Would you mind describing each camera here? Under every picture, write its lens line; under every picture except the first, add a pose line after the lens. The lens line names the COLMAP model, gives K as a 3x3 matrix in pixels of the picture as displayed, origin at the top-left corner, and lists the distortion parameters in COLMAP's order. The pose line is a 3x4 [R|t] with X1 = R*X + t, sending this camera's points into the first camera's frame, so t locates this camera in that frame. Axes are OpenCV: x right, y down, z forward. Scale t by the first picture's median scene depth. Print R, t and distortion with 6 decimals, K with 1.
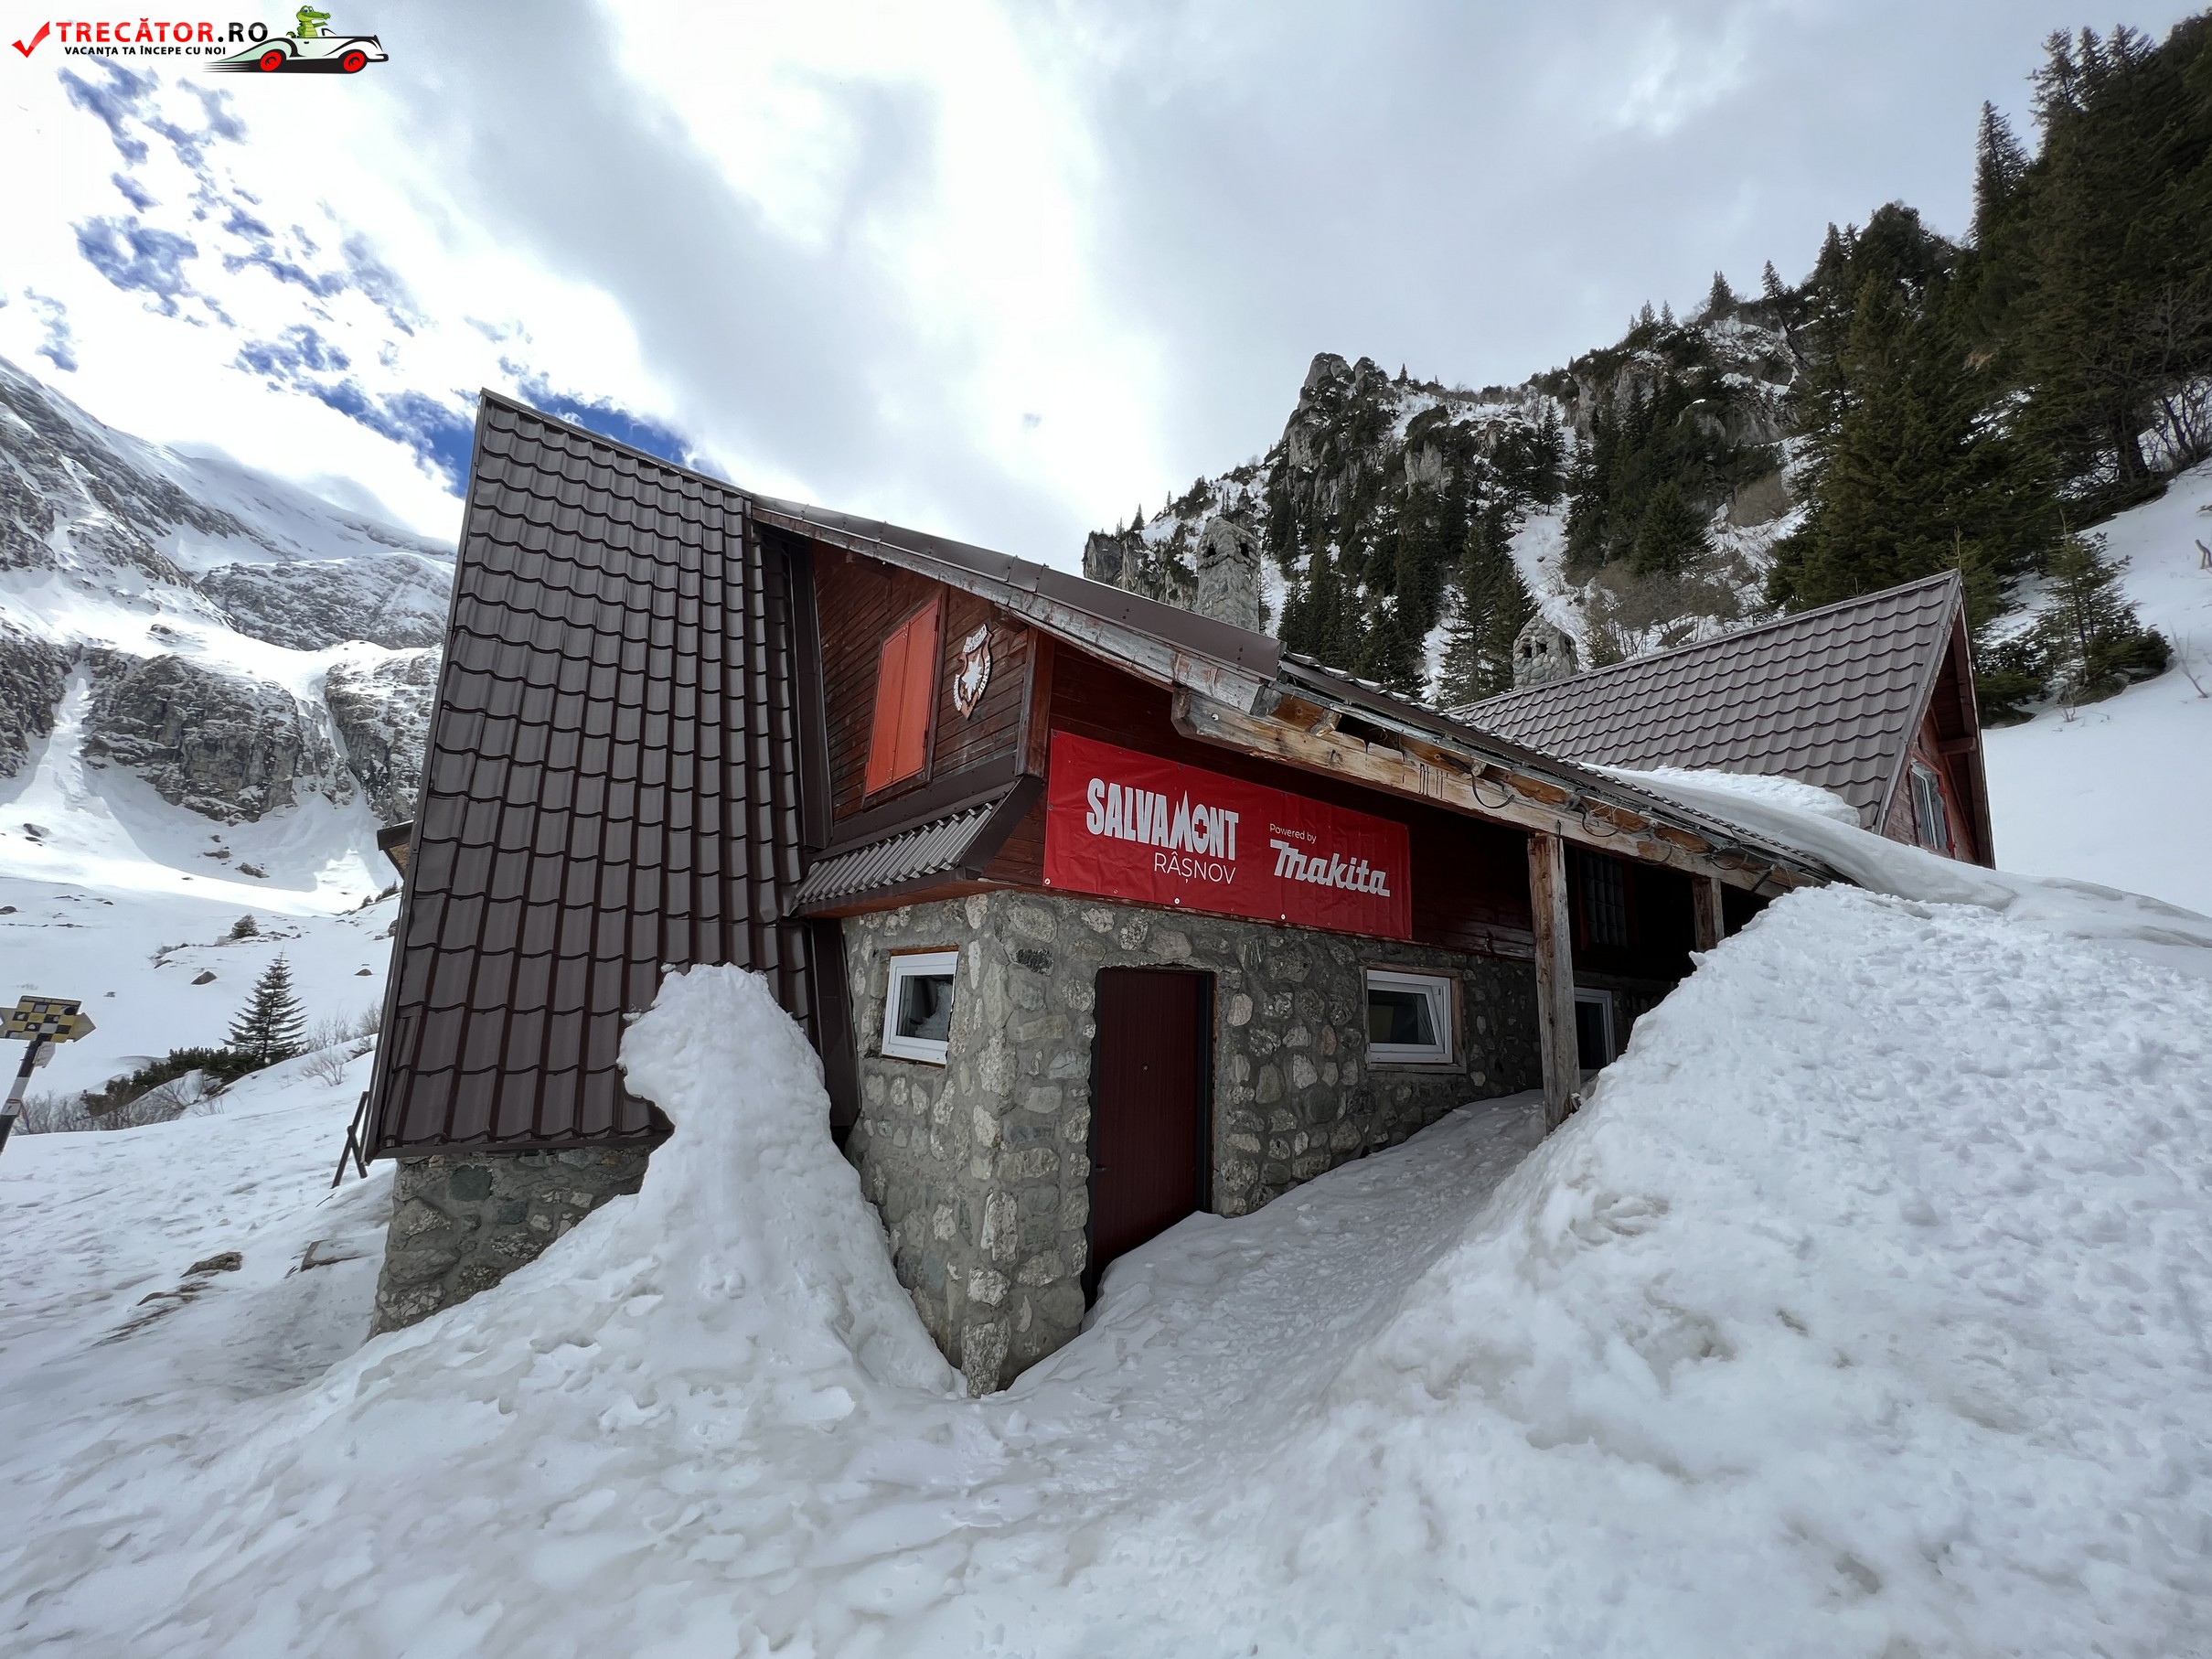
lens RADIAL K [[899.3, 0, 1098.8], [0, 899.3, 841.2], [0, 0, 1]] dist [-0.024715, -0.000084]
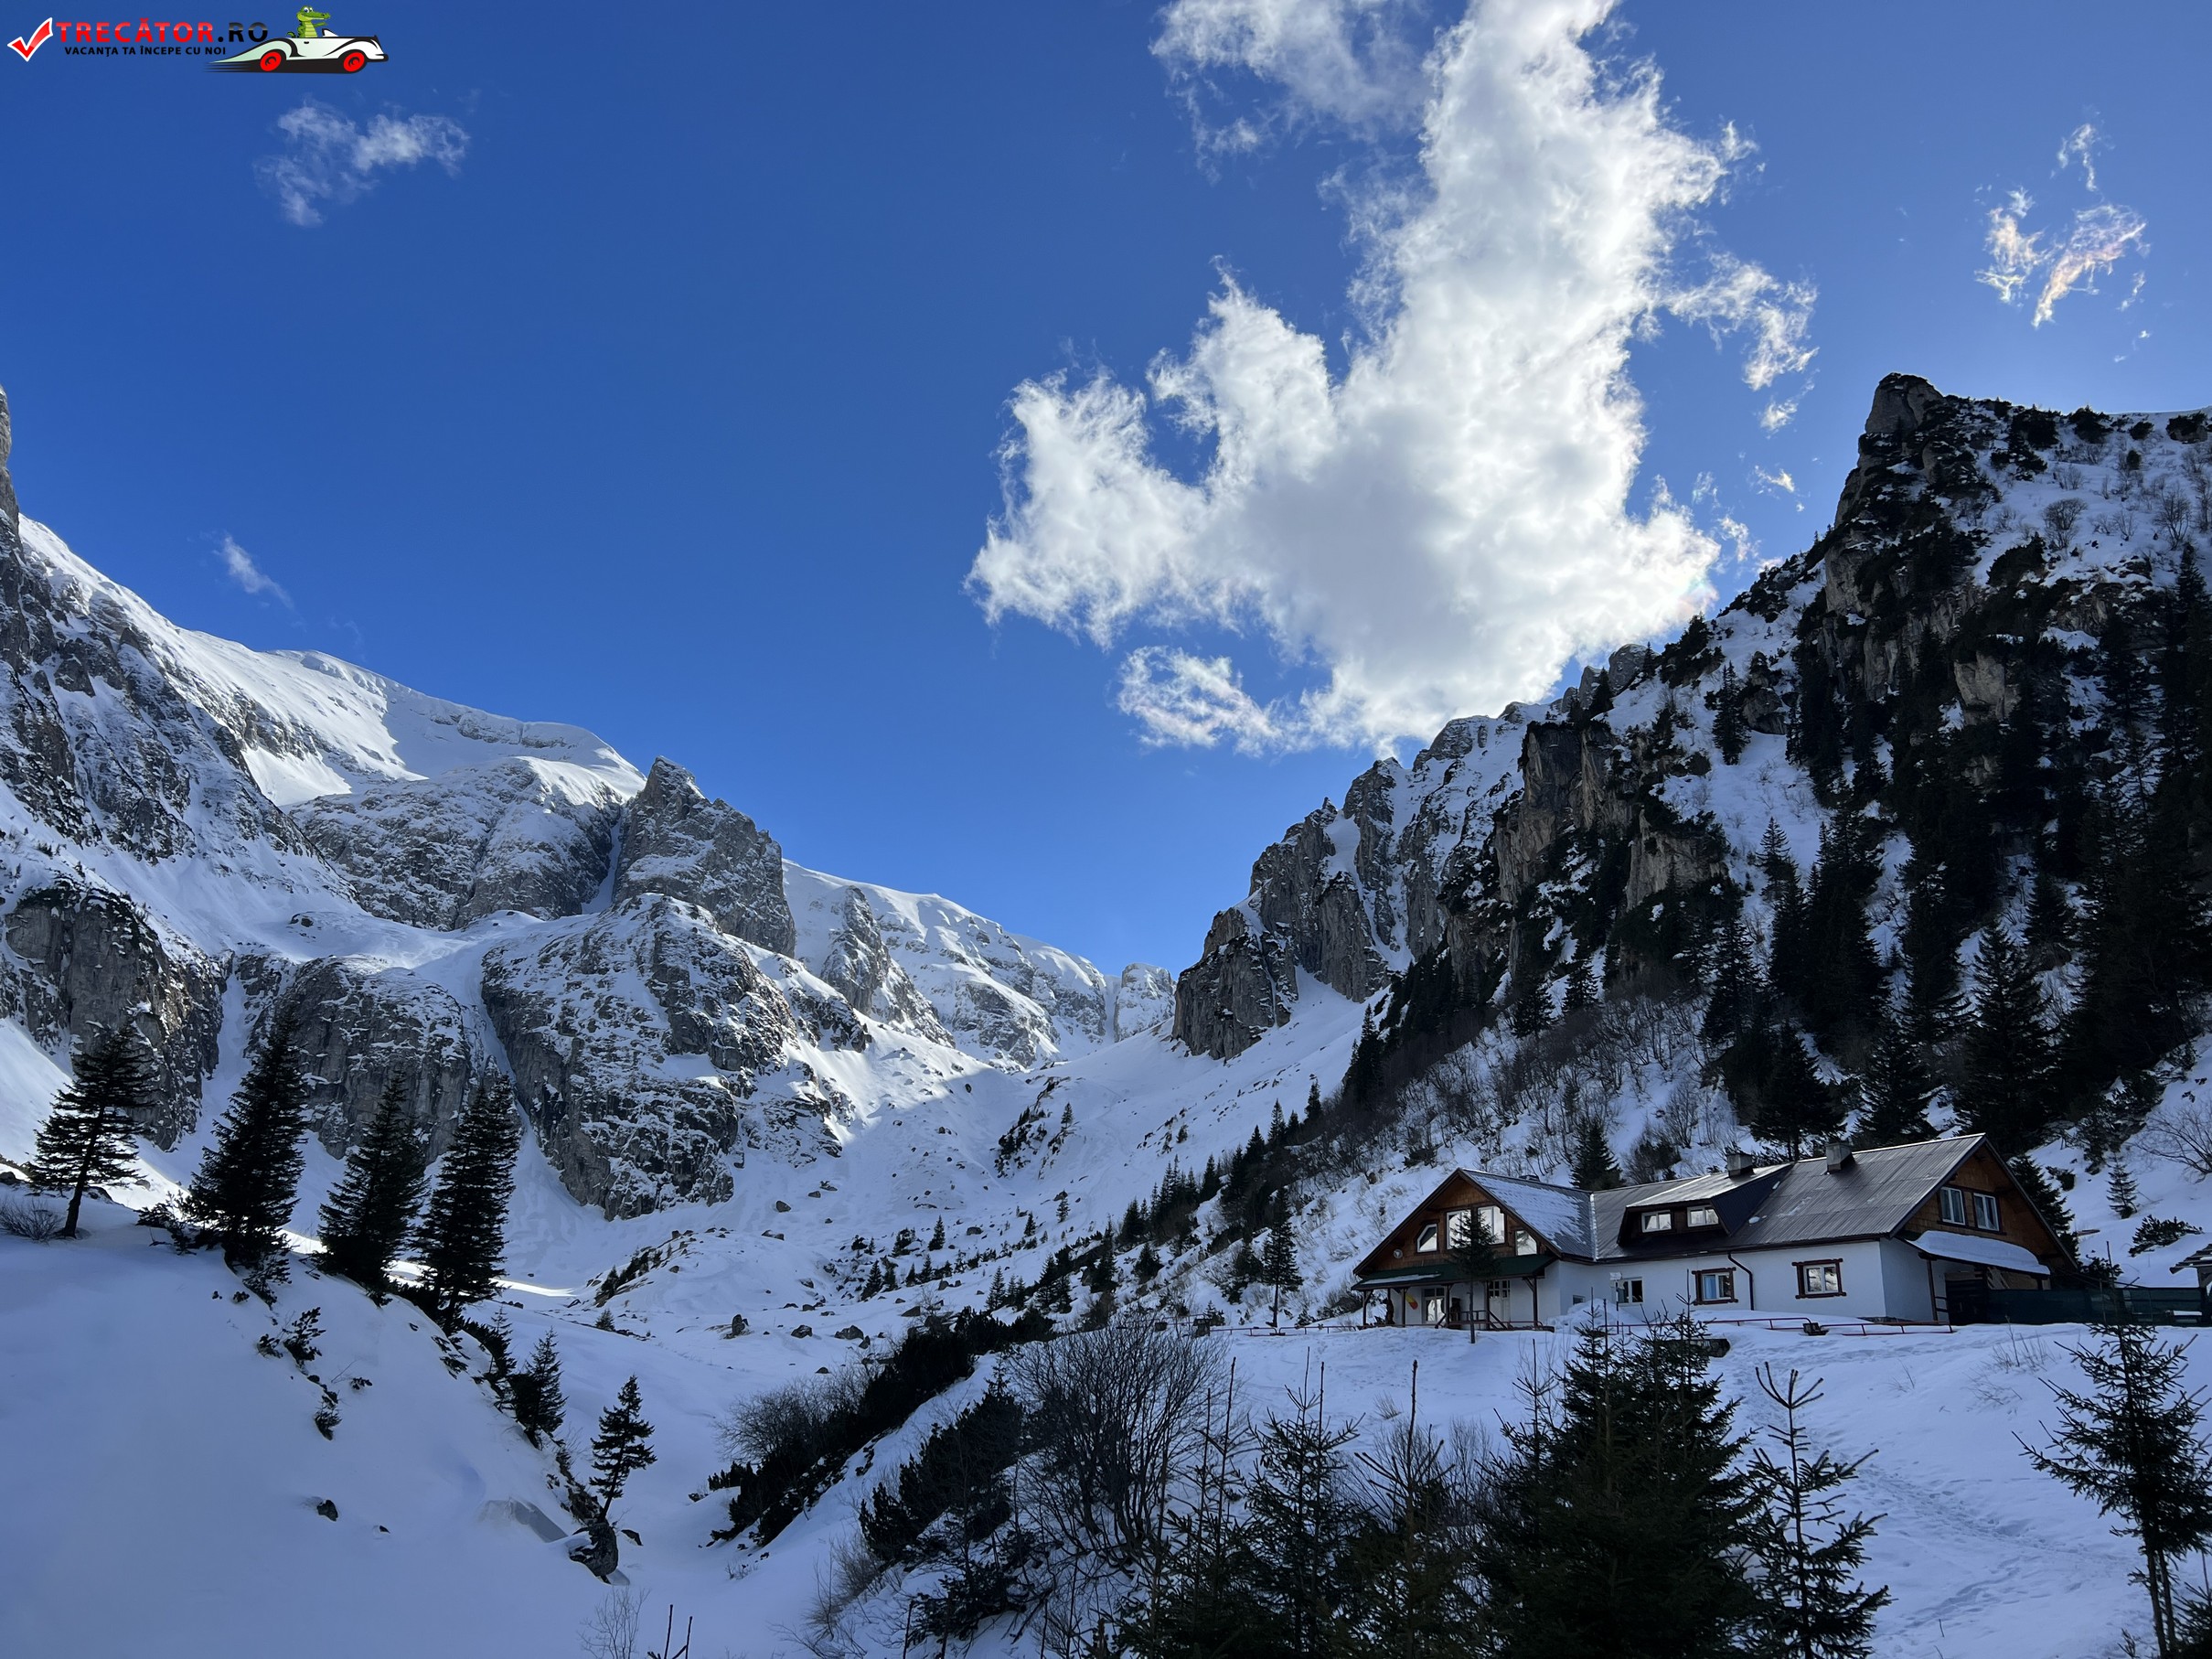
lens RADIAL K [[1676.4, 0, 1115.1], [0, 1676.4, 812.2], [0, 0, 1]] dist [0.034175, -0.049047]
pose [[0.961580, -0.076780, -0.263569, 0.015846], [0.023373, 0.979504, -0.200064, -0.023675], [0.273527, 0.186217, 0.943666, -0.241718]]
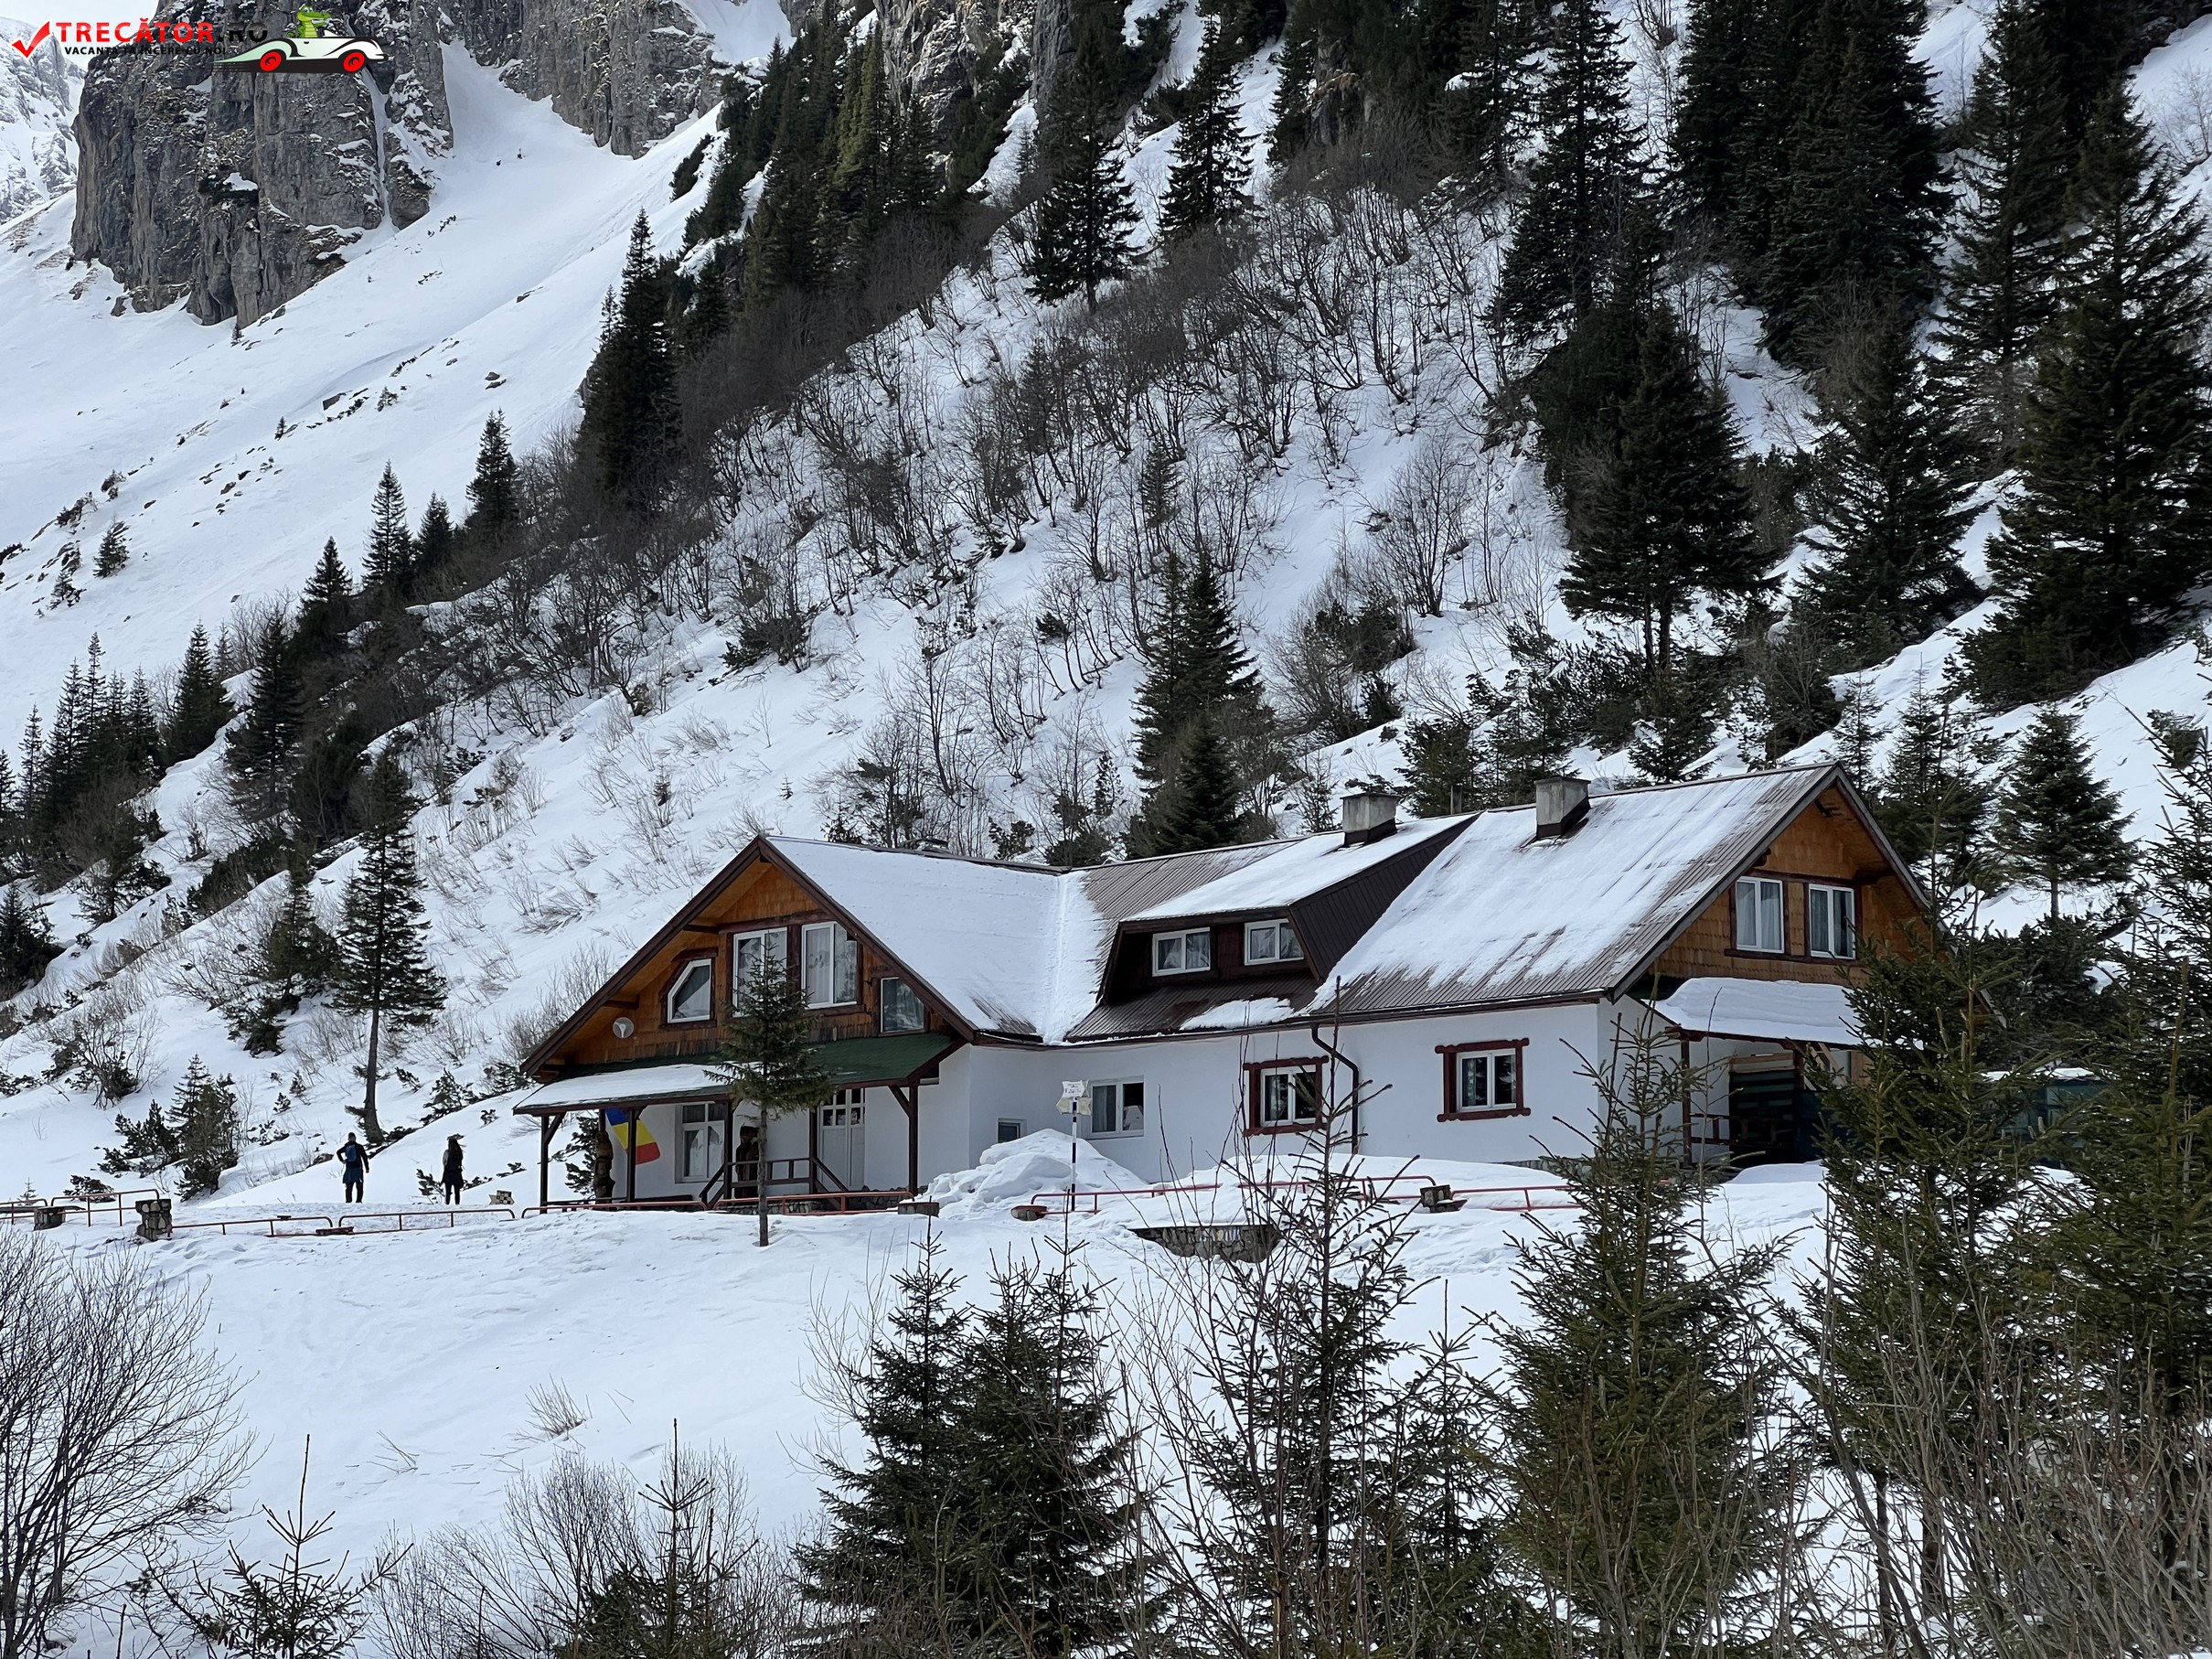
lens RADIAL K [[5140.9, 0, 1104.3], [0, 5140.9, 662.7], [0, 0, 1]] dist [-0.079835, 6.224065]
pose [[0.997382, -0.050791, -0.051479, 0.040862], [0.052549, 0.998060, 0.033400, -0.046051], [0.049683, -0.036018, 0.998115, -0.329456]]
